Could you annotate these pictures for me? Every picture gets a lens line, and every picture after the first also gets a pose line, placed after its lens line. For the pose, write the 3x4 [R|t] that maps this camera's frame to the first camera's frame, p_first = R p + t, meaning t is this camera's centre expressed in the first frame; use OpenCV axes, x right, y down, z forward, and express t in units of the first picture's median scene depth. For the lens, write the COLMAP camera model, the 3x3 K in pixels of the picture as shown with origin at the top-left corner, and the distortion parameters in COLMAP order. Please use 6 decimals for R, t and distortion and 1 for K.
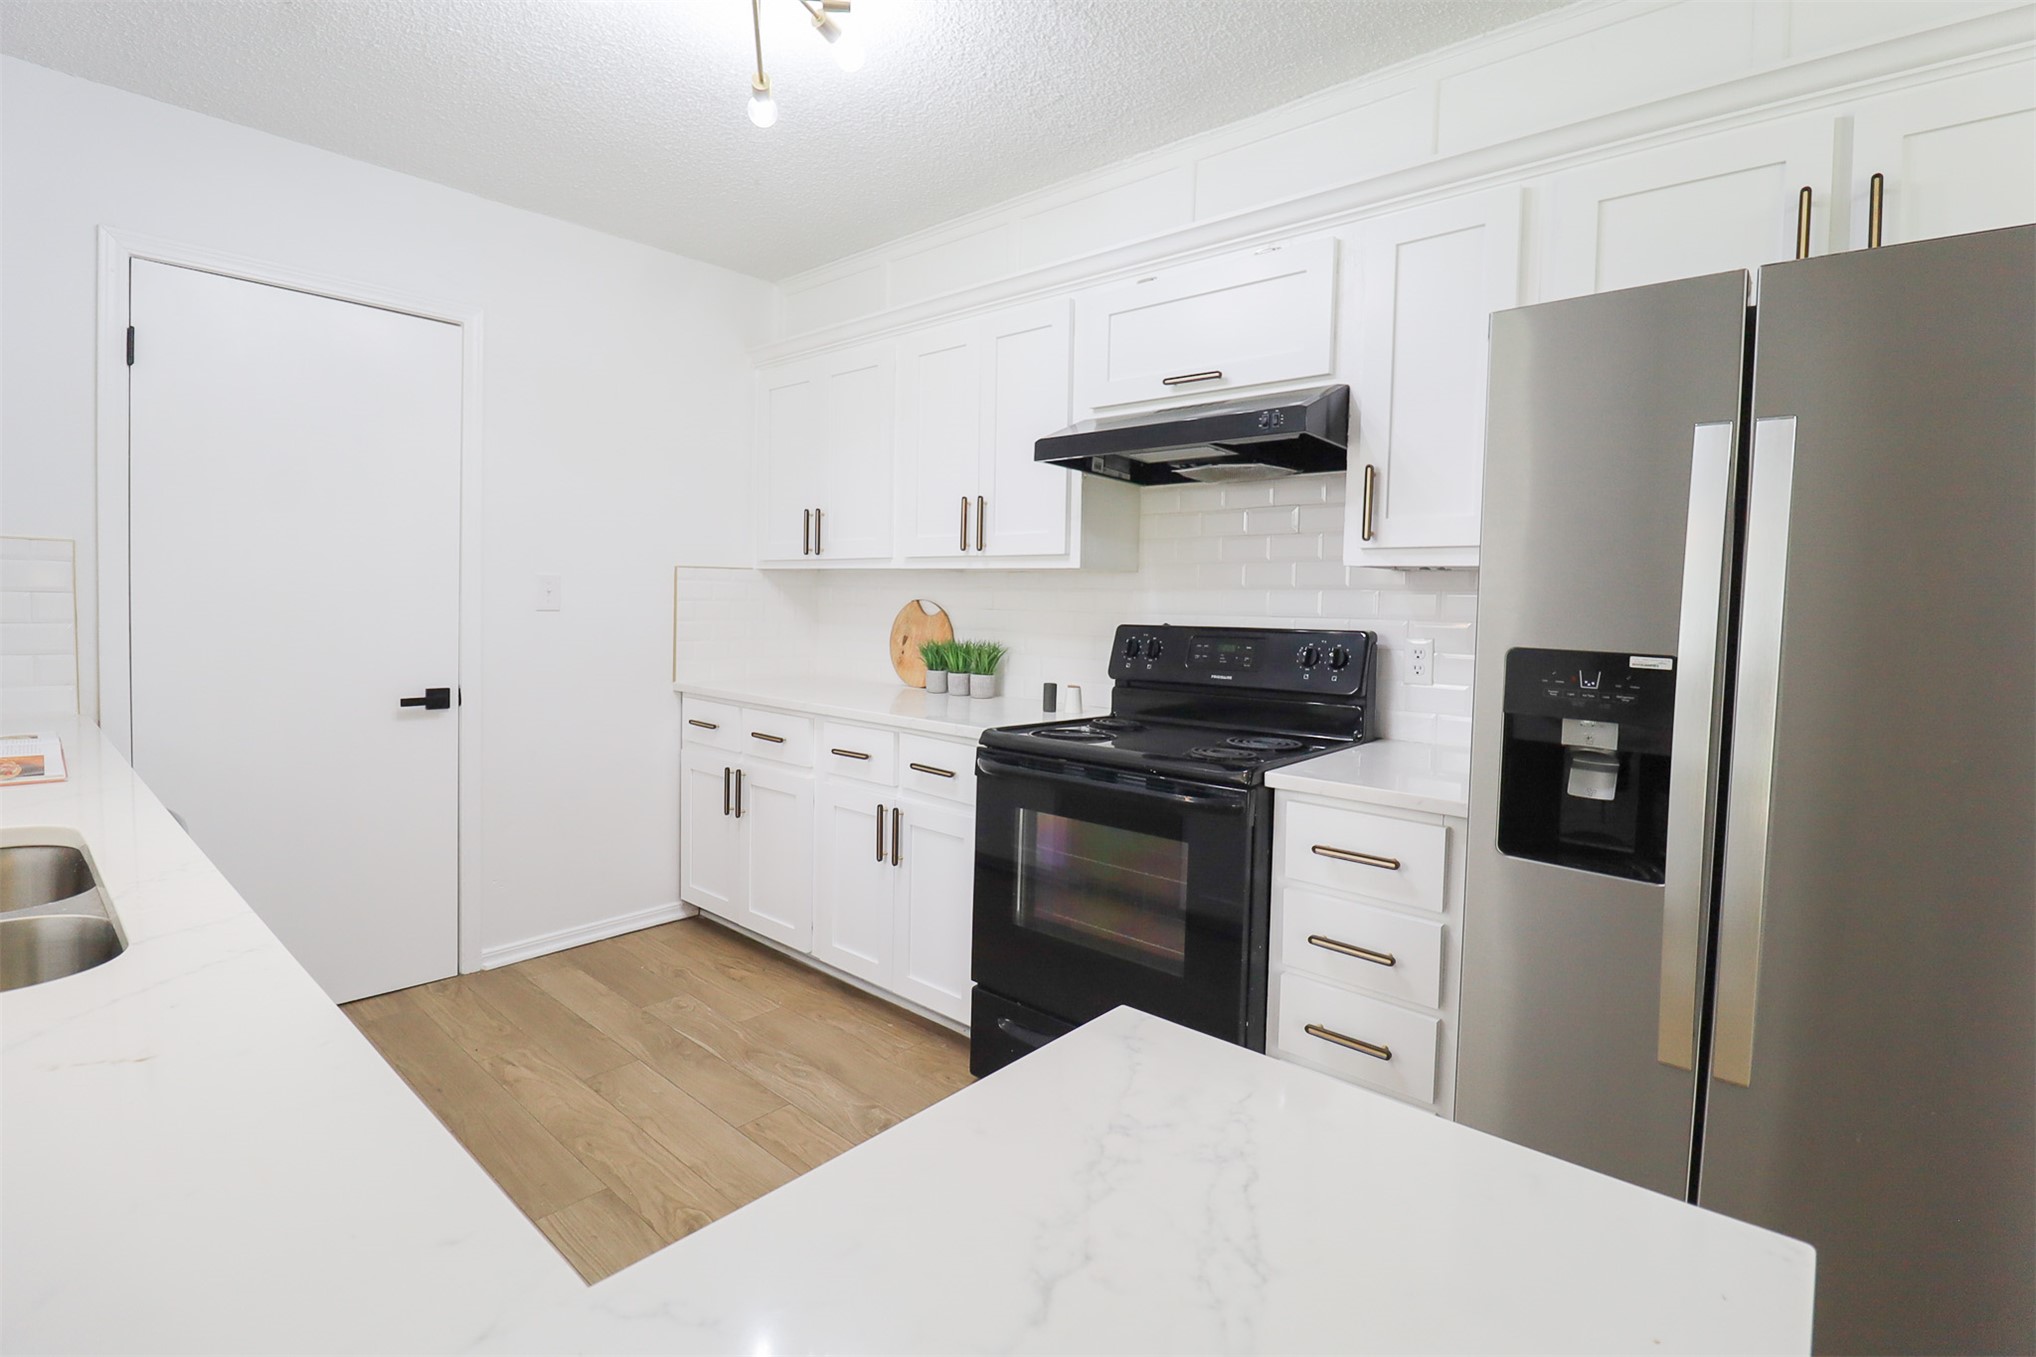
lens RADIAL K [[942.9, 0, 1015.1], [0, 942.9, 649.2], [0, 0, 1]] dist [0.010153, -0.017176]
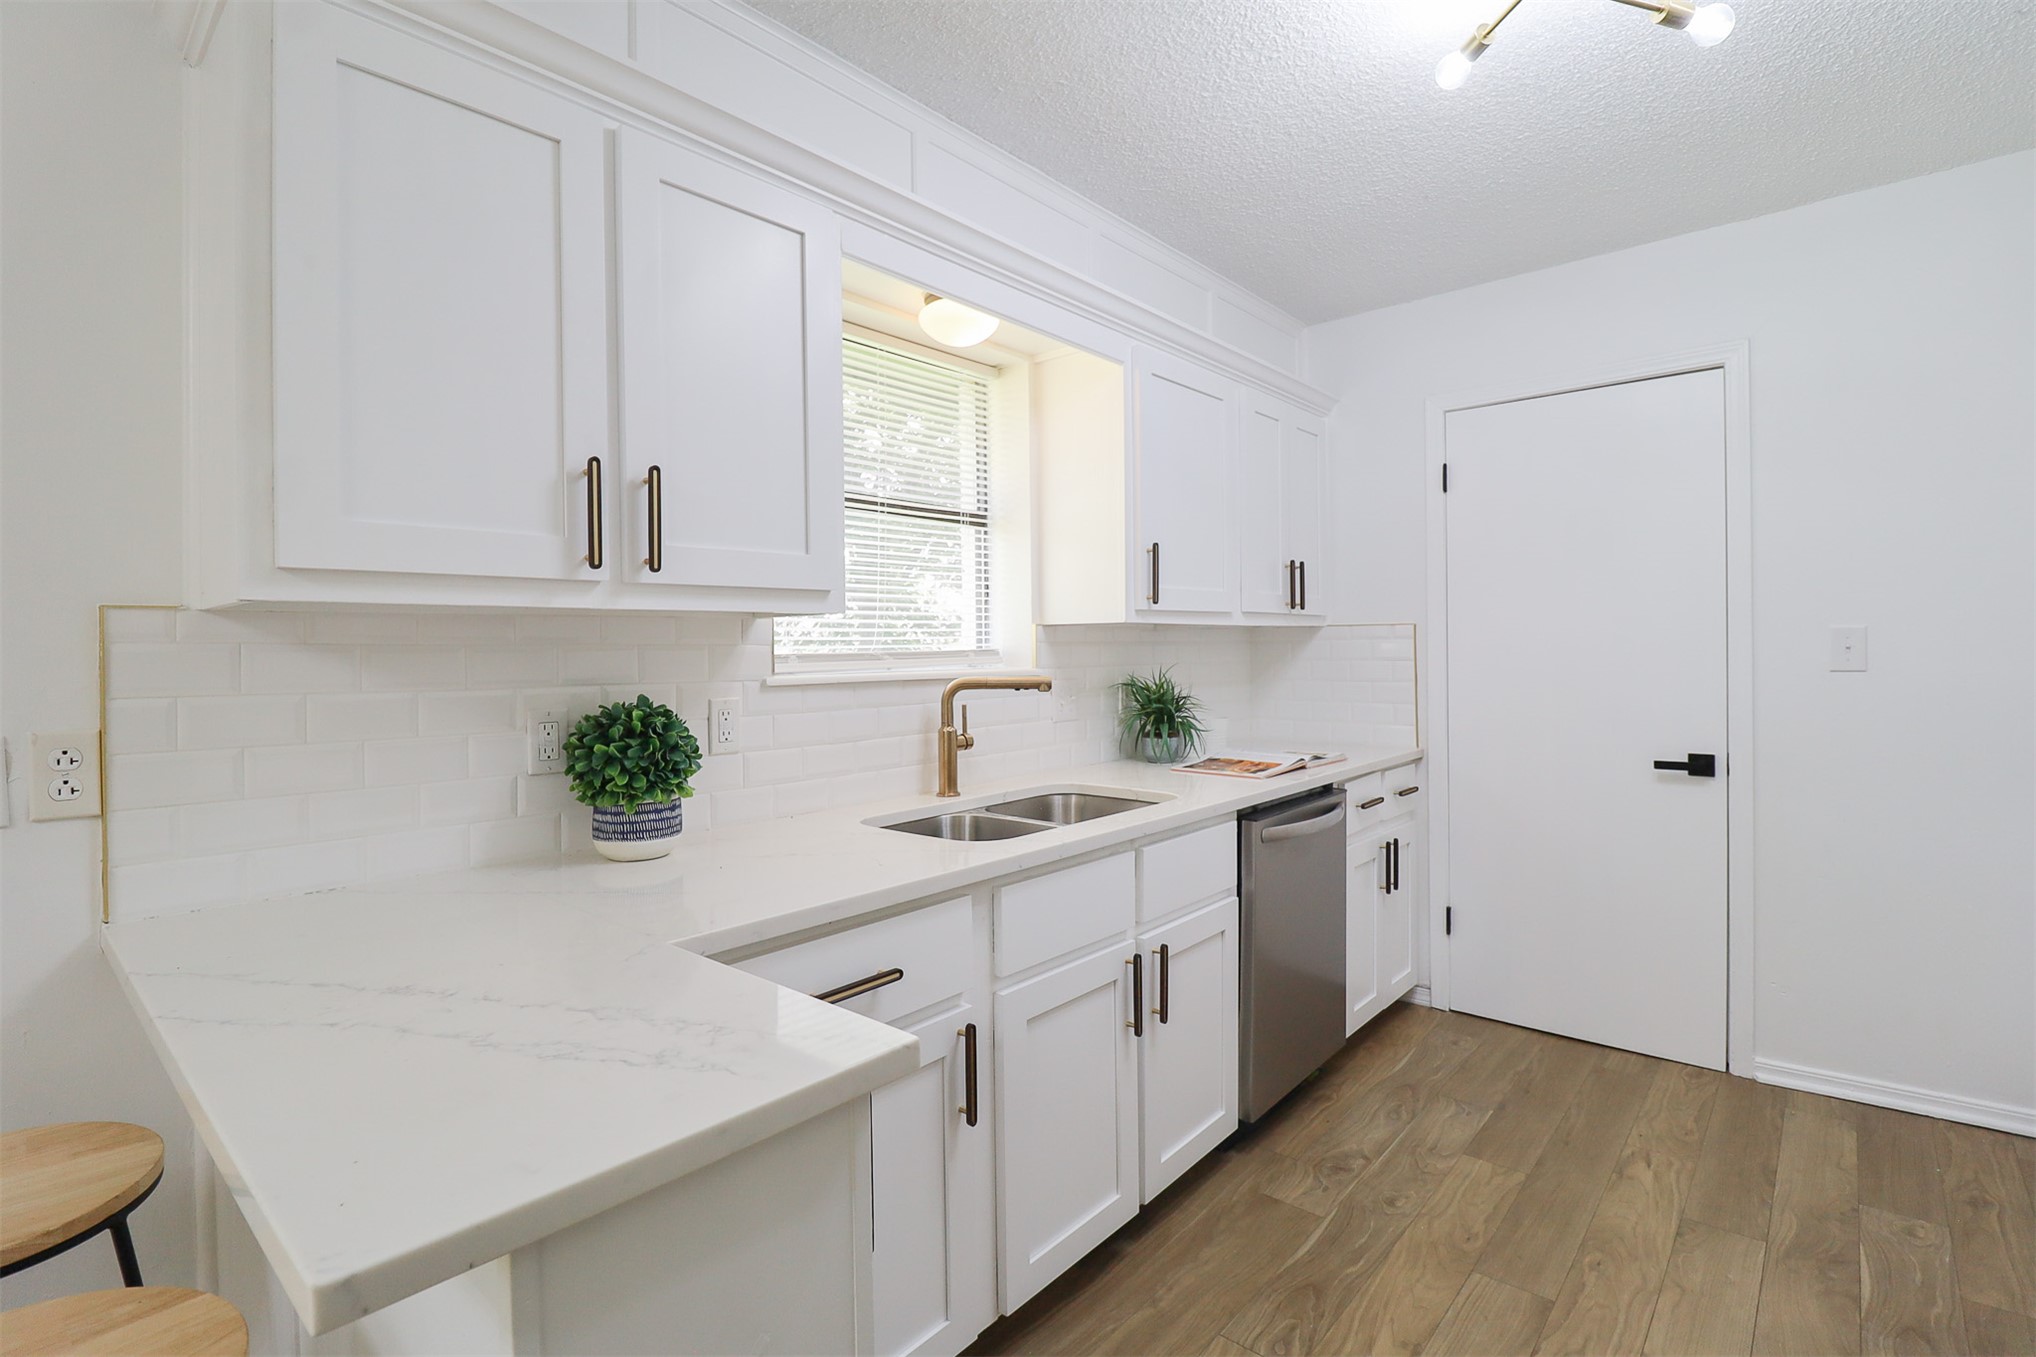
lens RADIAL K [[942.9, 0, 1015.1], [0, 942.9, 649.2], [0, 0, 1]] dist [0.010153, -0.017176]
pose [[0.005532, -0.031144, -0.999500, 0.346567], [-0.036519, 0.998842, -0.031325, -0.009194], [0.999318, 0.036674, 0.004388, 0.315167]]
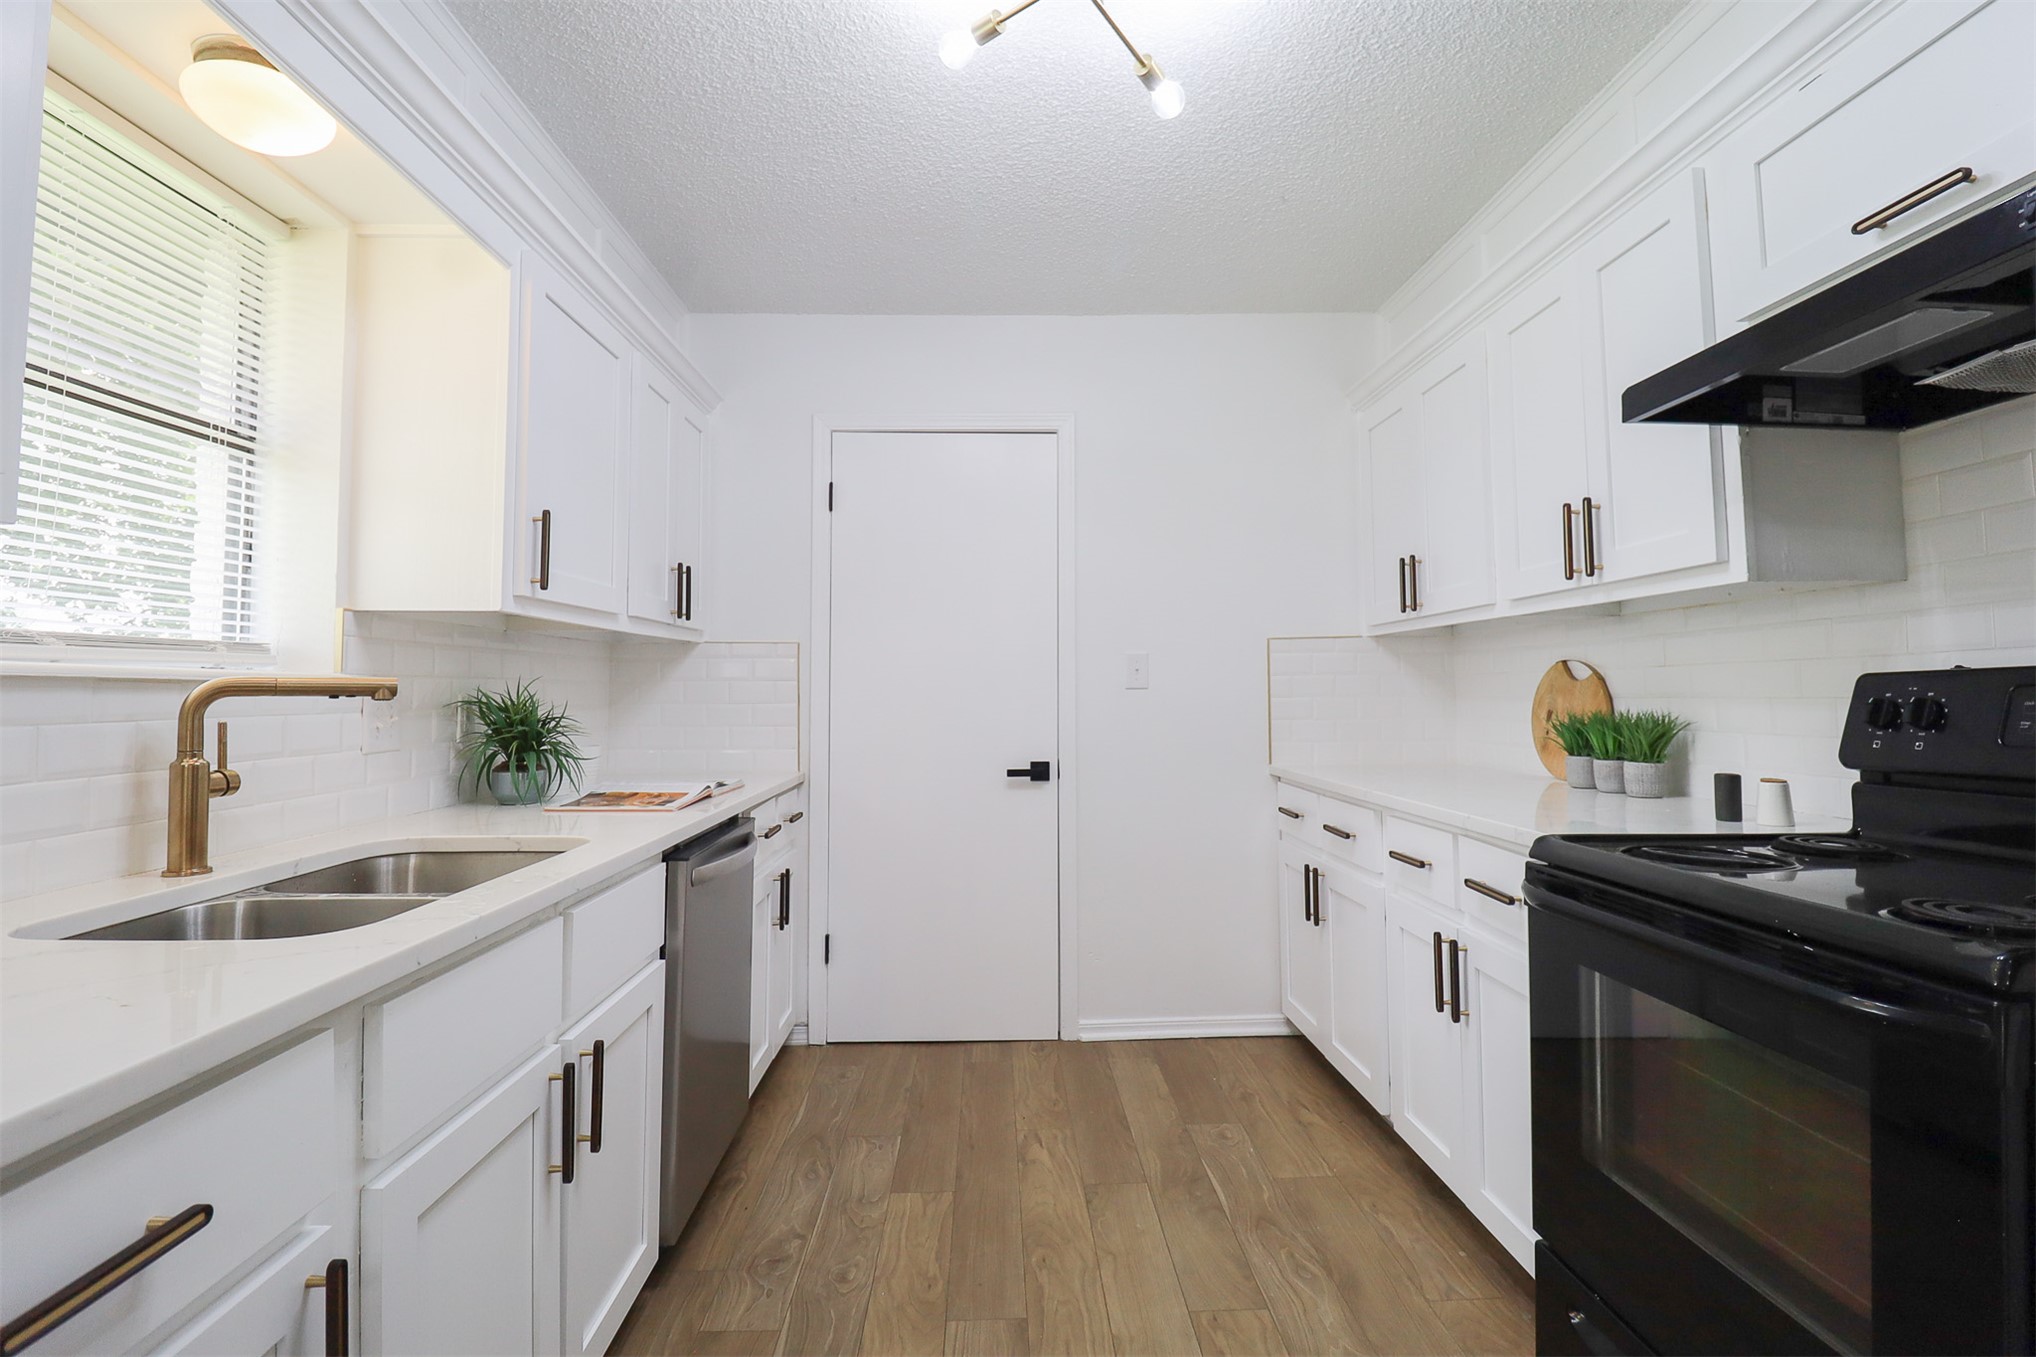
lens RADIAL K [[942.9, 0, 1015.1], [0, 942.9, 649.2], [0, 0, 1]] dist [0.010153, -0.017176]
pose [[0.685531, -0.064734, -0.725160, 0.172727], [-0.012275, 0.994870, -0.100414, 0.022782], [0.727940, 0.077738, 0.681220, 0.235452]]
